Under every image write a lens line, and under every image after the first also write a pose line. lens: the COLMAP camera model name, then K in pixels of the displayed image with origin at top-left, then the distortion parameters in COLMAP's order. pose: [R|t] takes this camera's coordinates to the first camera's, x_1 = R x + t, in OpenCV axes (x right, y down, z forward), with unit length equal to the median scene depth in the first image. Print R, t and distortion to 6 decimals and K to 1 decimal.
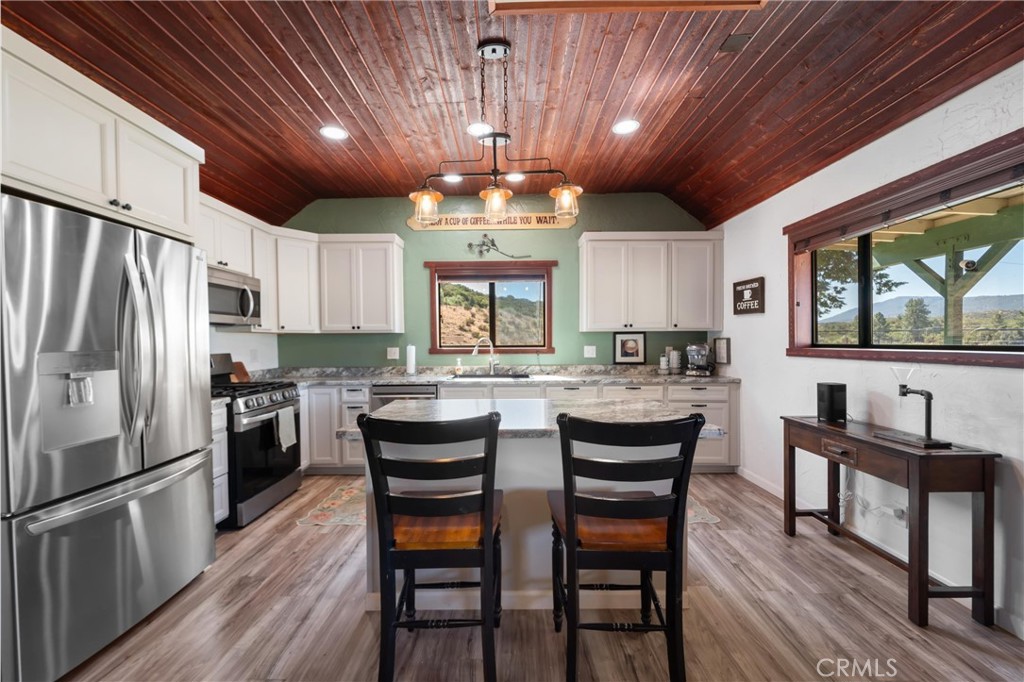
lens RADIAL K [[406.4, 0, 505.5], [0, 406.4, 345.7], [0, 0, 1]] dist [0.000515, 0.000087]
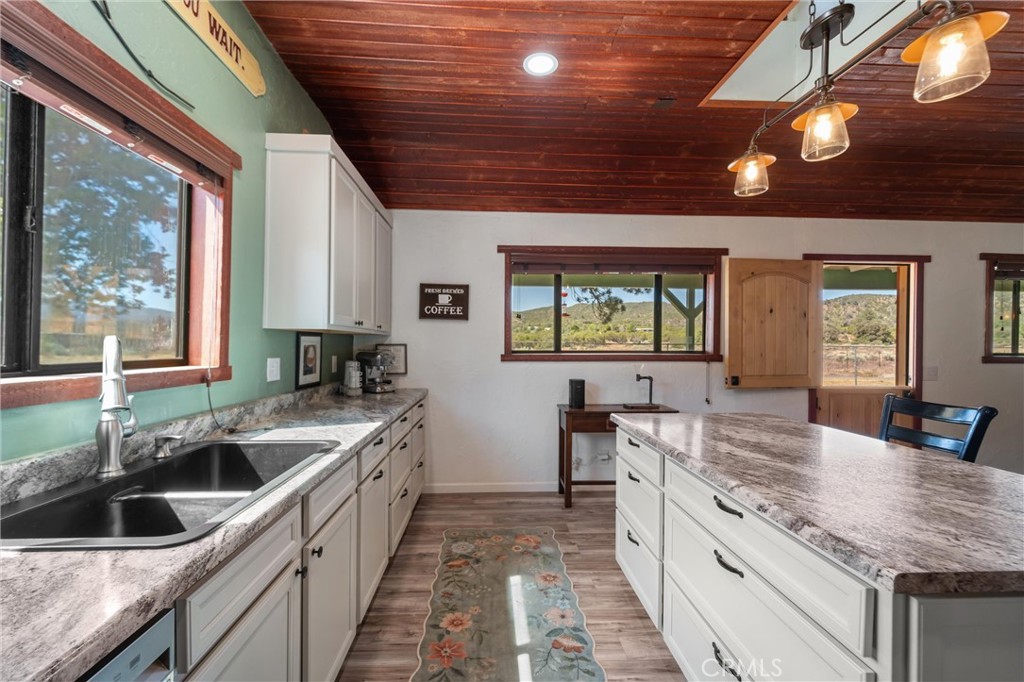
lens RADIAL K [[406.4, 0, 505.5], [0, 406.4, 345.7], [0, 0, 1]] dist [0.000515, 0.000087]
pose [[-0.051131, 0.004936, 0.998680, -0.337453], [0.009655, 0.999943, -0.004448, -0.009556], [-0.998645, 0.009415, -0.051176, 0.827061]]
